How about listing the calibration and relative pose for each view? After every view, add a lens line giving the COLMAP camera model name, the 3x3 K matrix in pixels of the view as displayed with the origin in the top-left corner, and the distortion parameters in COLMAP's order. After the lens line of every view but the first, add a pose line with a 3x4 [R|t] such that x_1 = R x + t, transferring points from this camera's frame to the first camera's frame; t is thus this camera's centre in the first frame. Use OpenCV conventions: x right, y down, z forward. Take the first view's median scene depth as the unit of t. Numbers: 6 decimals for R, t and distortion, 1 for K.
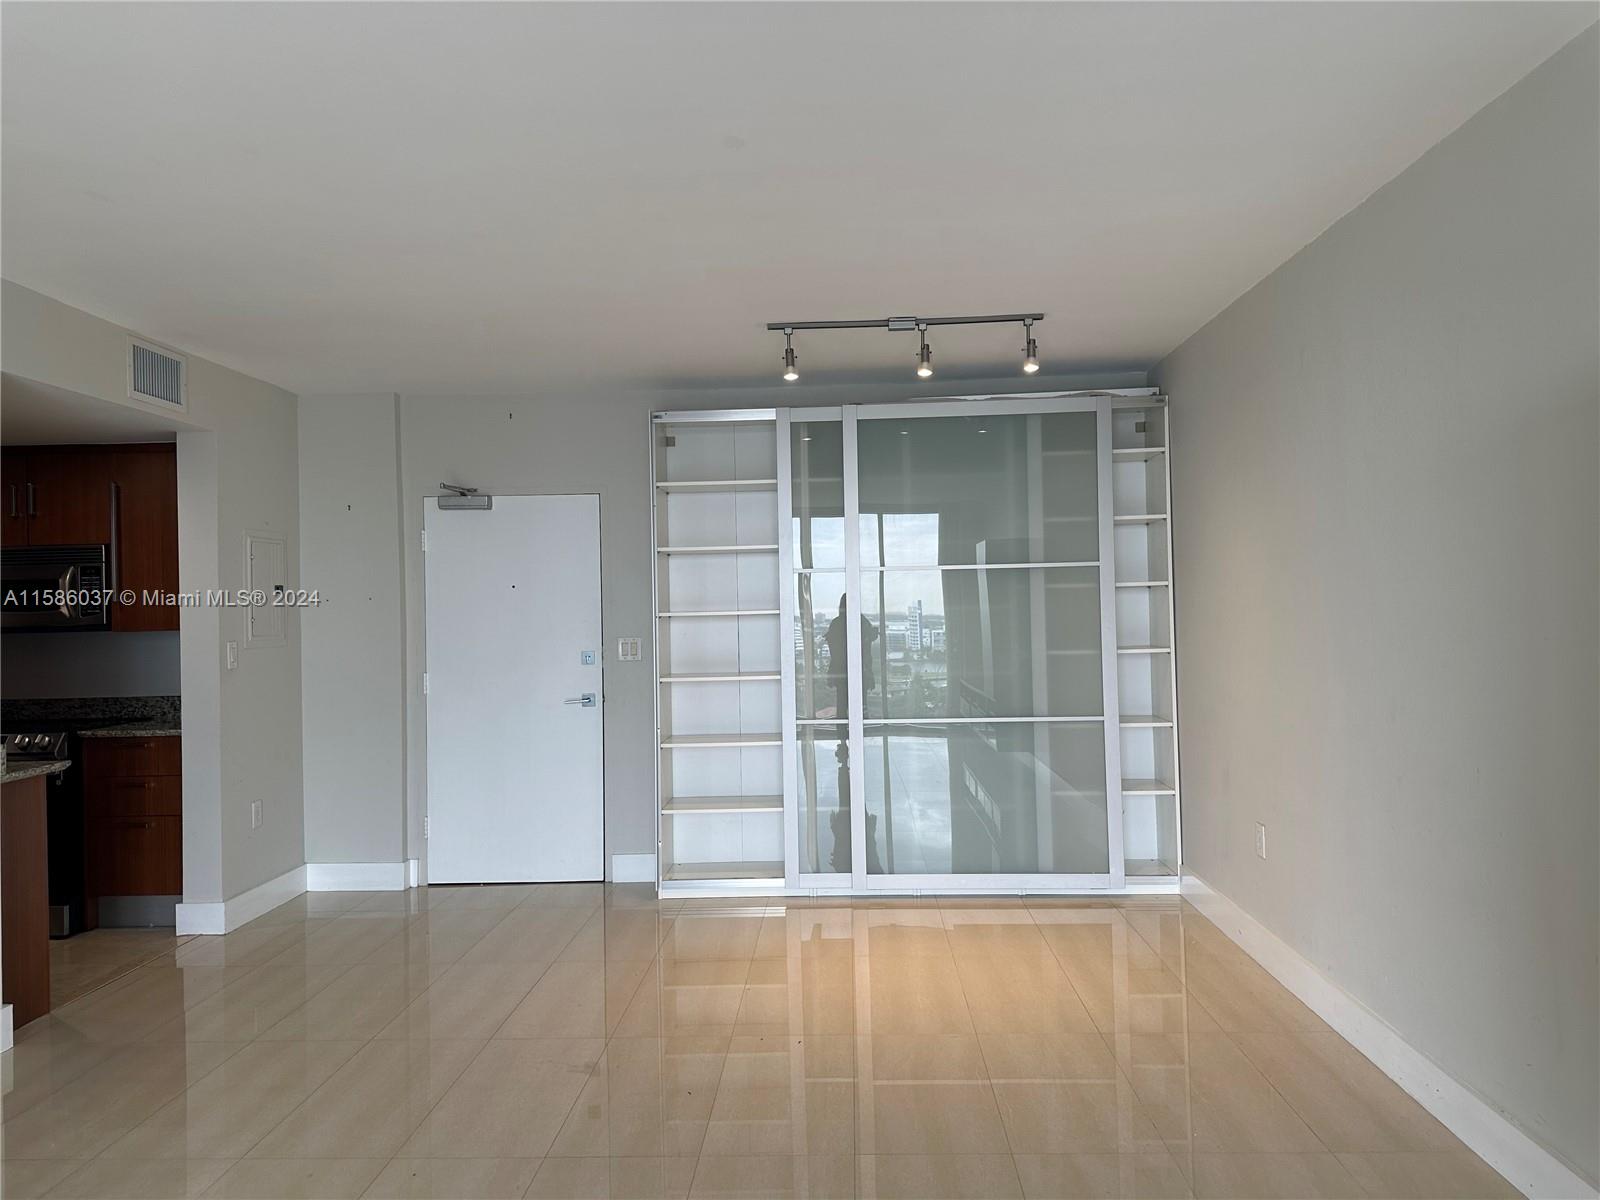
lens RADIAL K [[1108.3, 0, 814.8], [0, 1108.3, 597.8], [0, 0, 1]] dist [0.061074, -0.068298]
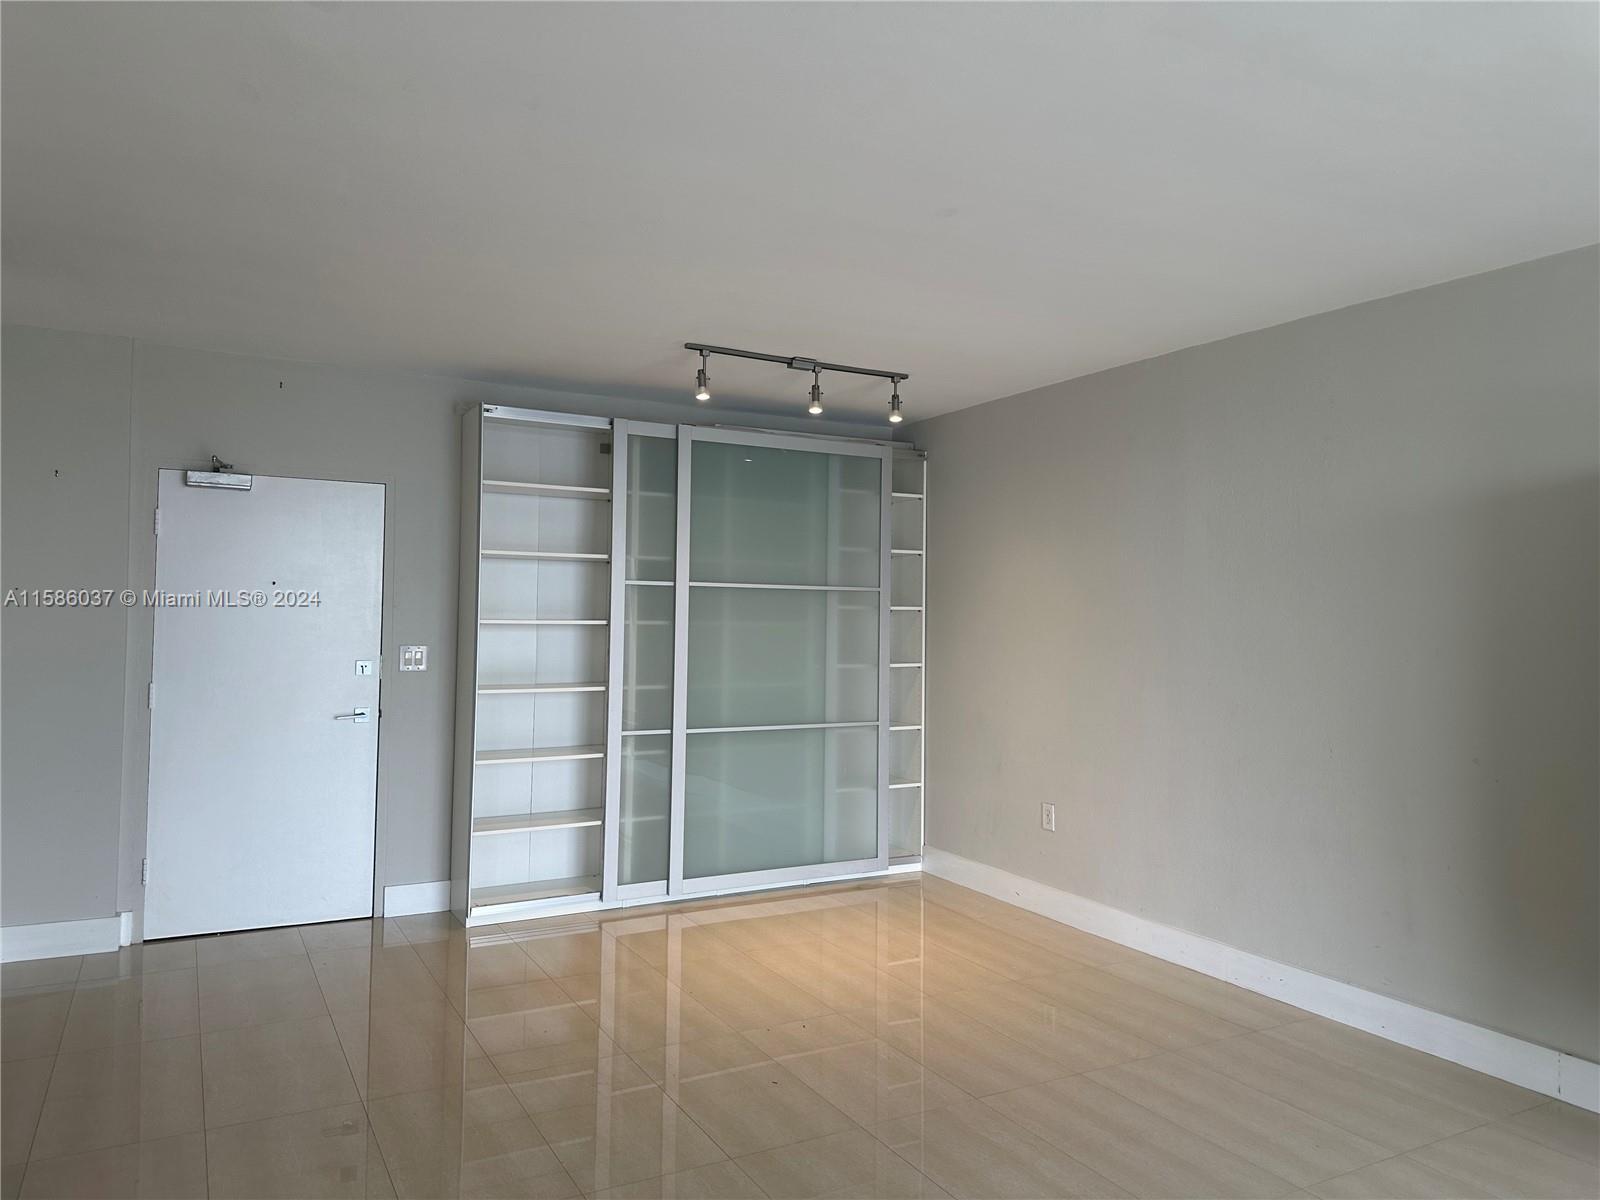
lens RADIAL K [[1108.3, 0, 843.8], [0, 1108.3, 601.4], [0, 0, 1]] dist [0.061074, -0.068298]
pose [[0.854252, 0.043787, 0.518012, -0.369859], [-0.038270, 0.999040, -0.021336, 0.006918], [-0.518449, -0.001598, 0.855107, 0.038470]]
